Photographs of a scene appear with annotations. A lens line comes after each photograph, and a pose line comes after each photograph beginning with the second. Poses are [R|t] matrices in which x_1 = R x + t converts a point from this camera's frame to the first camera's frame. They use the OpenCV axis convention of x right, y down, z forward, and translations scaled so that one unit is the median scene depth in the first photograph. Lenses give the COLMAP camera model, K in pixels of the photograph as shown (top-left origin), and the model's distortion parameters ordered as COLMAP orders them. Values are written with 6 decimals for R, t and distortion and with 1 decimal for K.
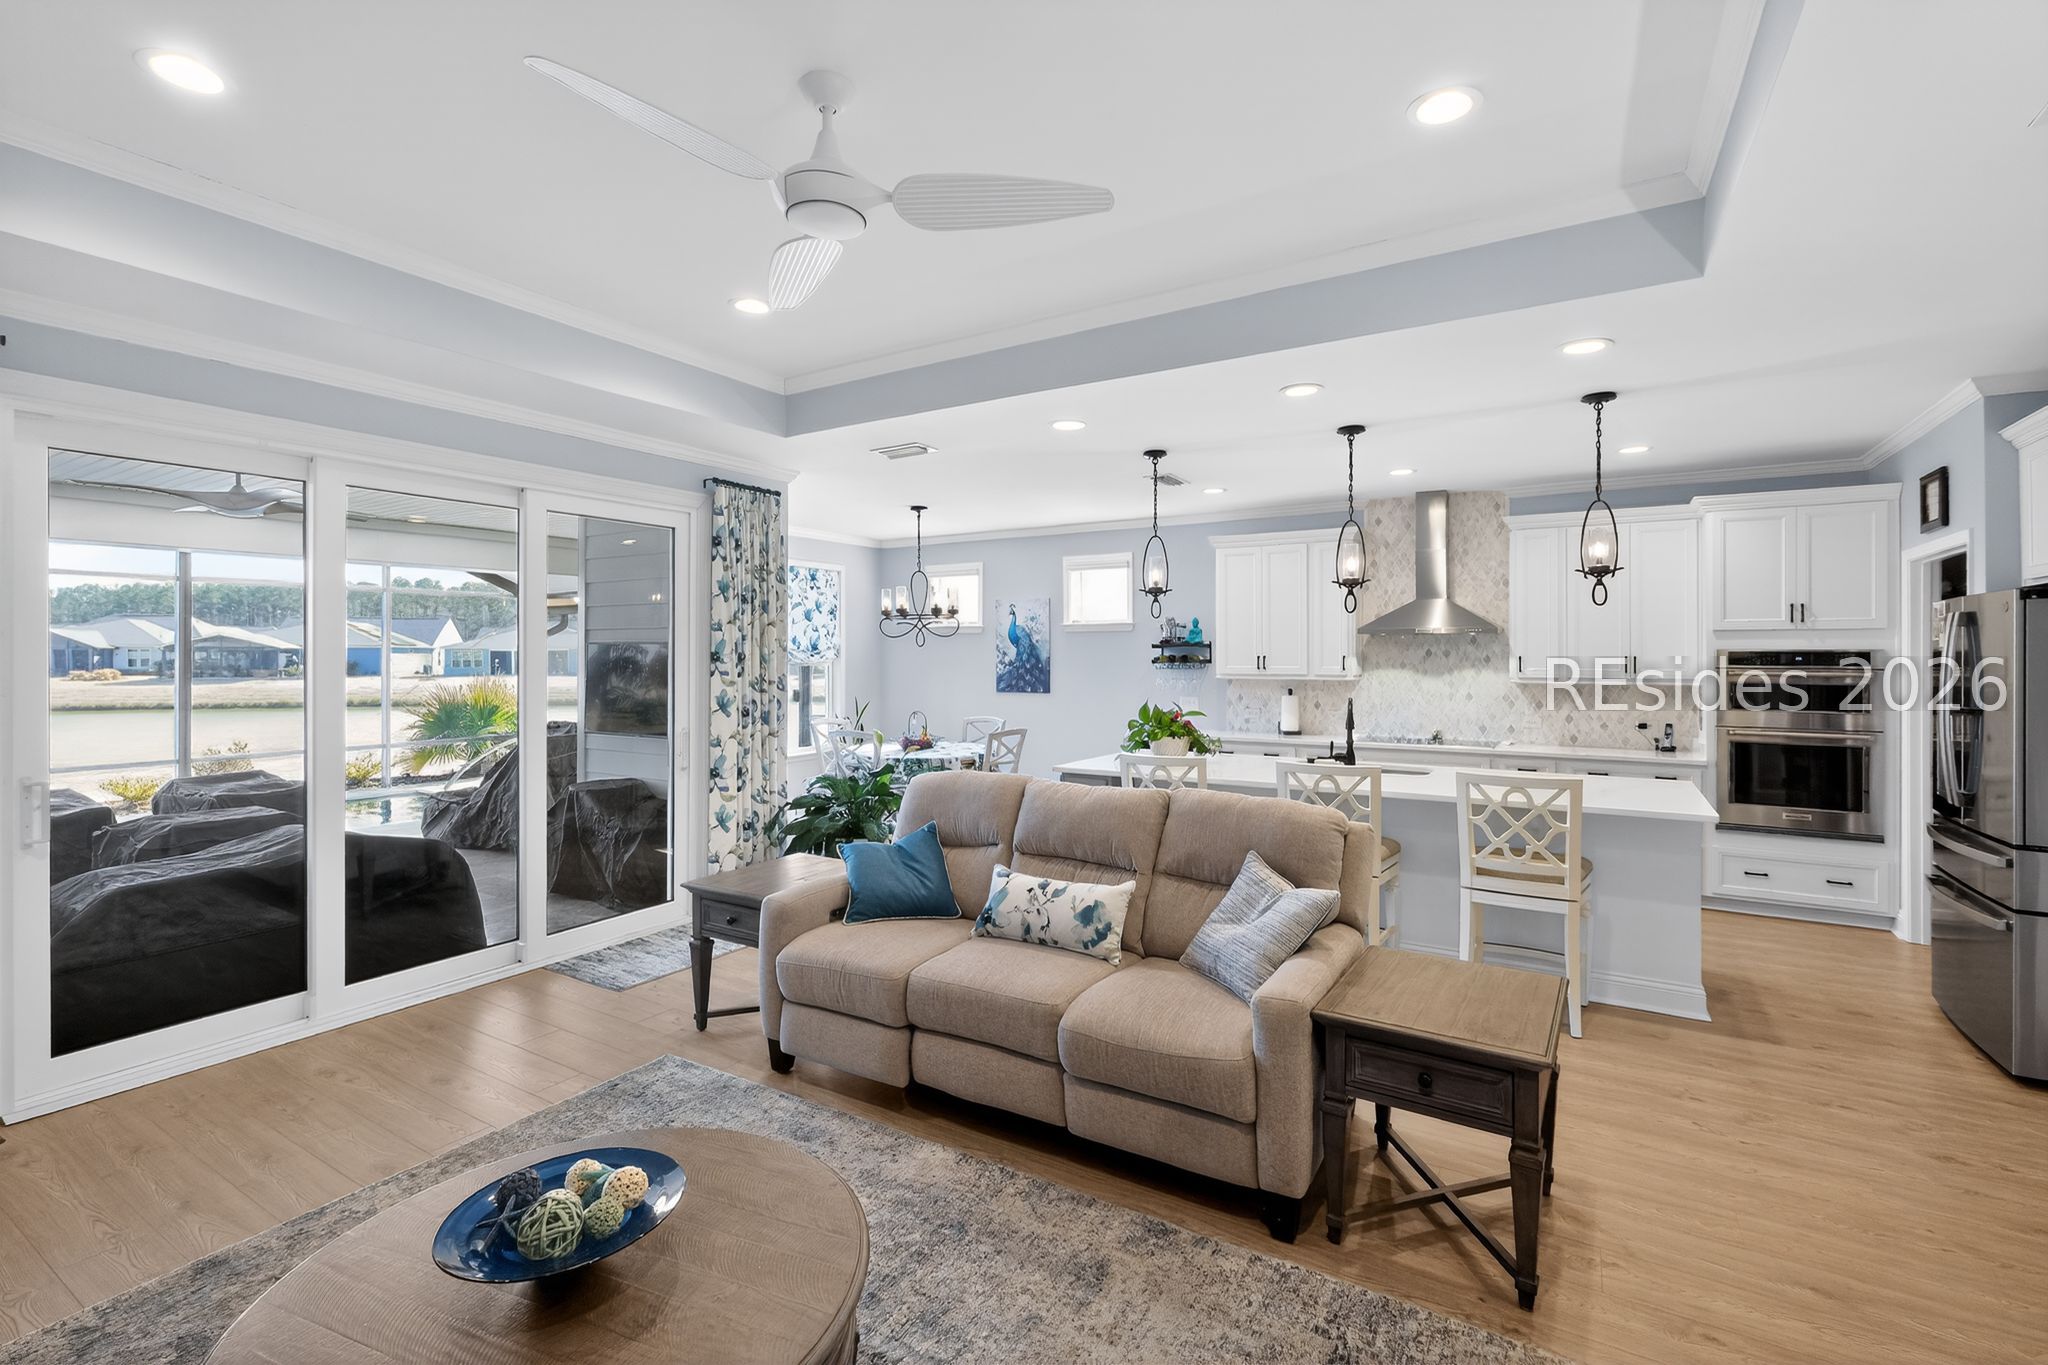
lens RADIAL K [[900.5, 0, 1052.5], [0, 900.5, 654.2], [0, 0, 1]] dist [0.001490, 0.000429]
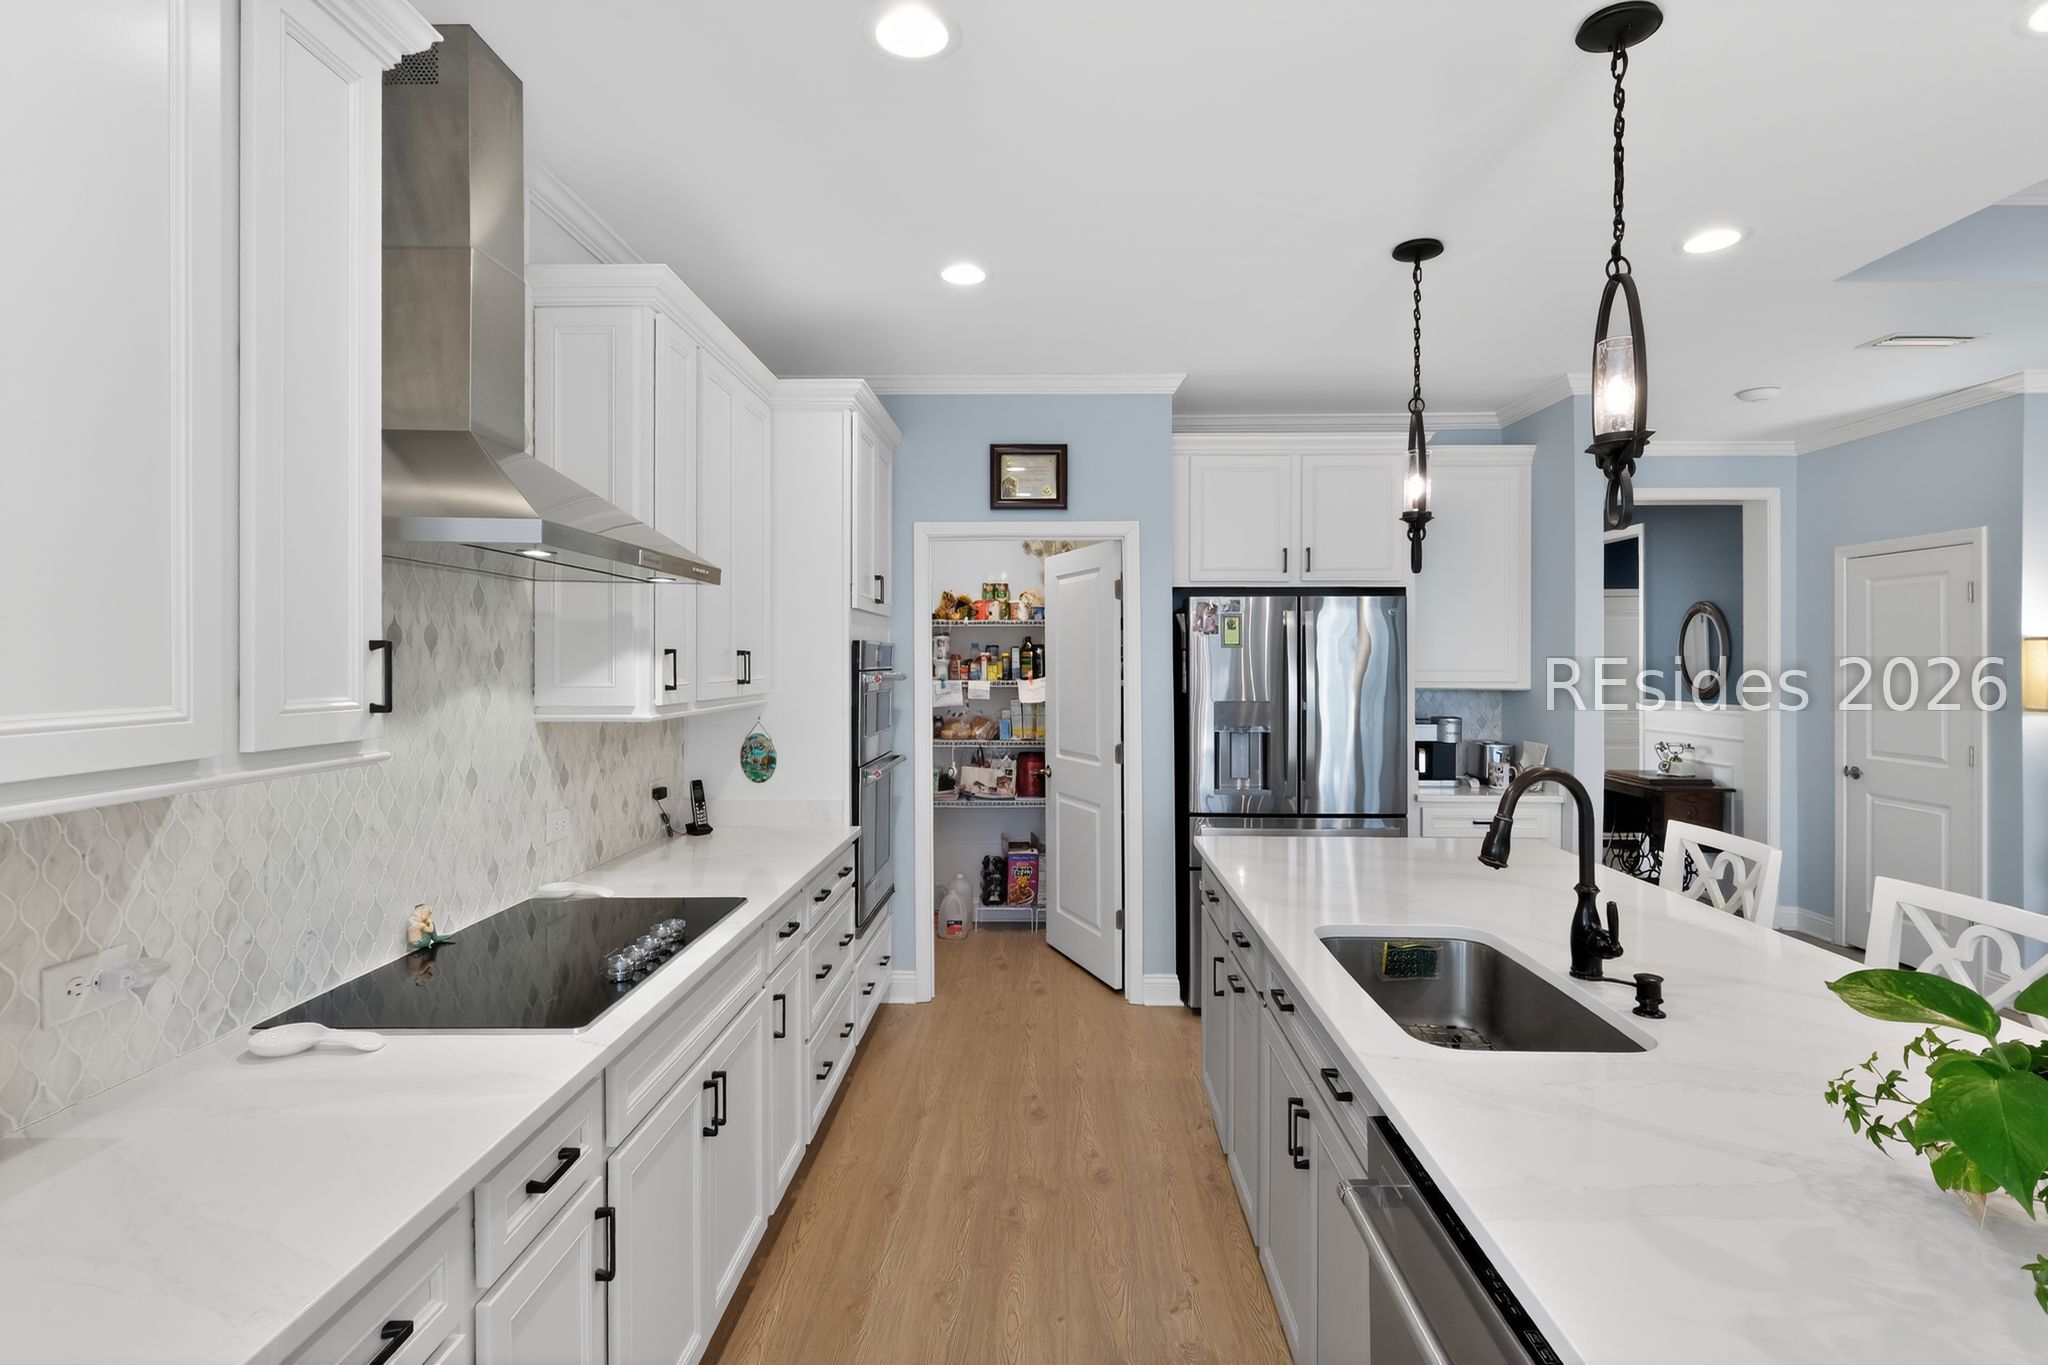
lens RADIAL K [[1033.9, 0, 1037.5], [0, 1033.9, 662.3], [0, 0, 1]] dist [0.005203, -0.001357]
pose [[-0.485063, -0.004890, 0.874465, 0.058796], [-0.003787, 0.999987, 0.003491, 0.005371], [-0.874471, -0.001618, -0.485075, 1.024915]]
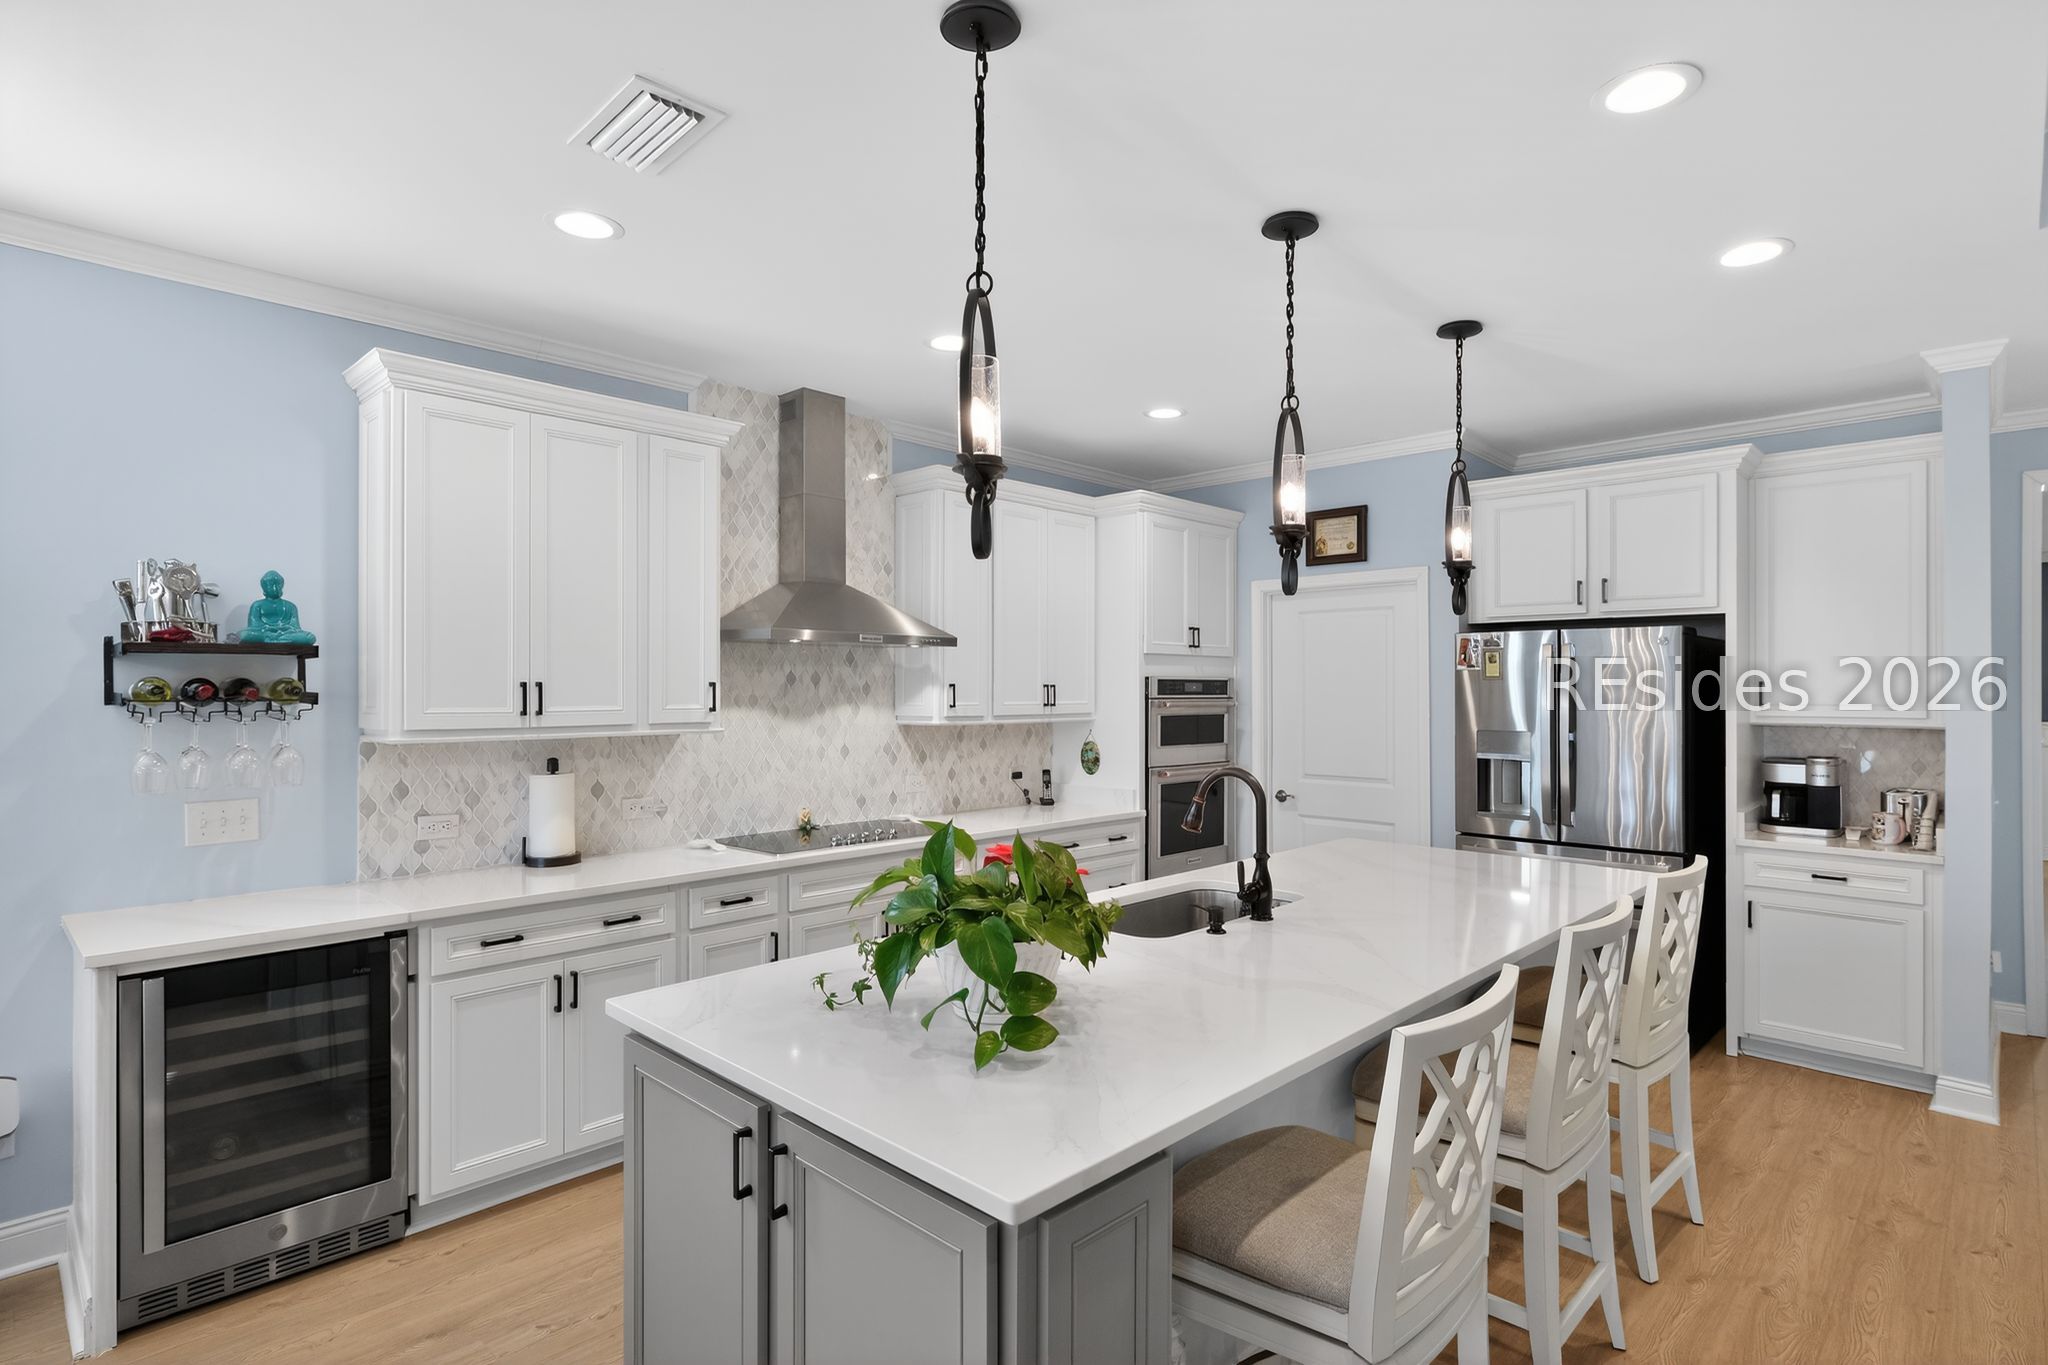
lens RADIAL K [[1033.9, 0, 1041.7], [0, 1033.9, 681.6], [0, 0, 1]] dist [0.005203, -0.001357]
pose [[0.232868, 0.004480, 0.972498, -0.184435], [-0.003723, 0.999986, -0.003715, 0.002827], [-0.972501, -0.002755, 0.232882, 0.726378]]
